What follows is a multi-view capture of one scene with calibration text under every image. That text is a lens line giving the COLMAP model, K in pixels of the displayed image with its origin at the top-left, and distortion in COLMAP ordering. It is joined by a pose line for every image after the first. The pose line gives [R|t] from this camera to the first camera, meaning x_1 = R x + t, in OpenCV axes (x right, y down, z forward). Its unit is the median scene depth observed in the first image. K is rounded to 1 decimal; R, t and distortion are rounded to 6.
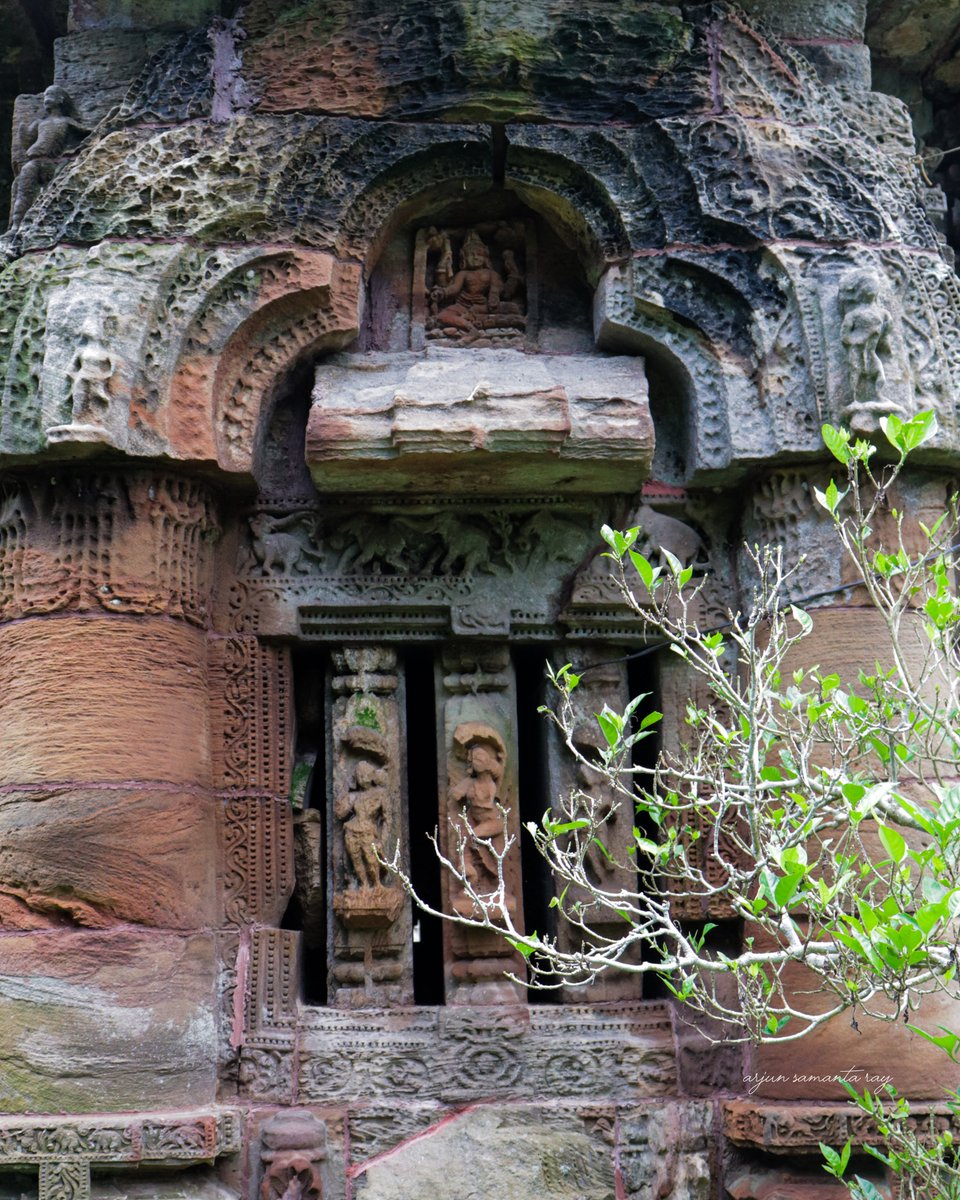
lens RADIAL K [[5122.6, 0, 480.9], [0, 5122.6, 599.9], [0, 0, 1]] dist [0.450525, 0.000000]
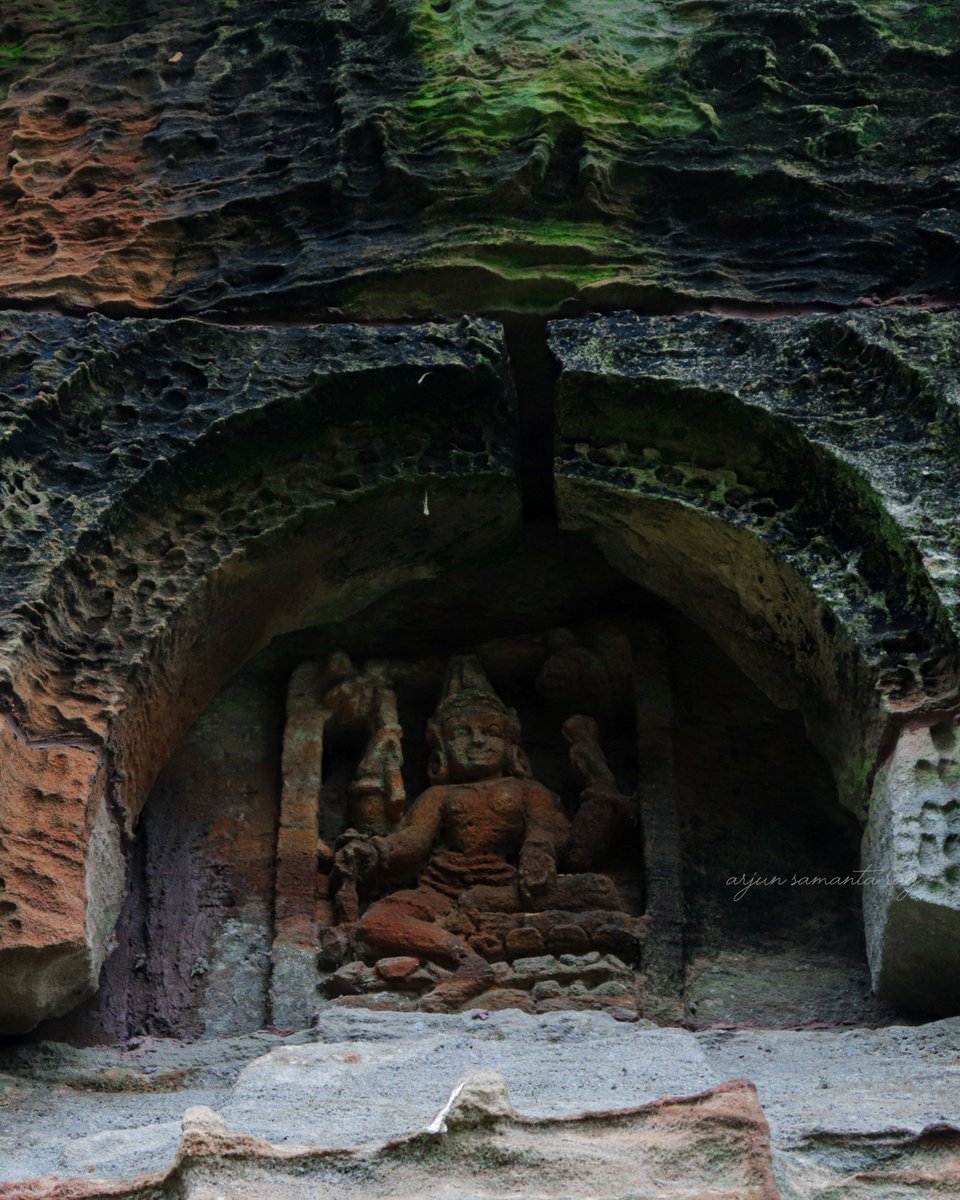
lens RADIAL K [[5122.6, 0, 476.0], [0, 5122.6, 601.7], [0, 0, 1]] dist [0.450525, 0.000000]
pose [[0.984420, -0.075280, -0.158900, 0.049969], [-0.006308, 0.888010, -0.459780, 0.071015], [0.175718, 0.453619, 0.873701, 0.725597]]
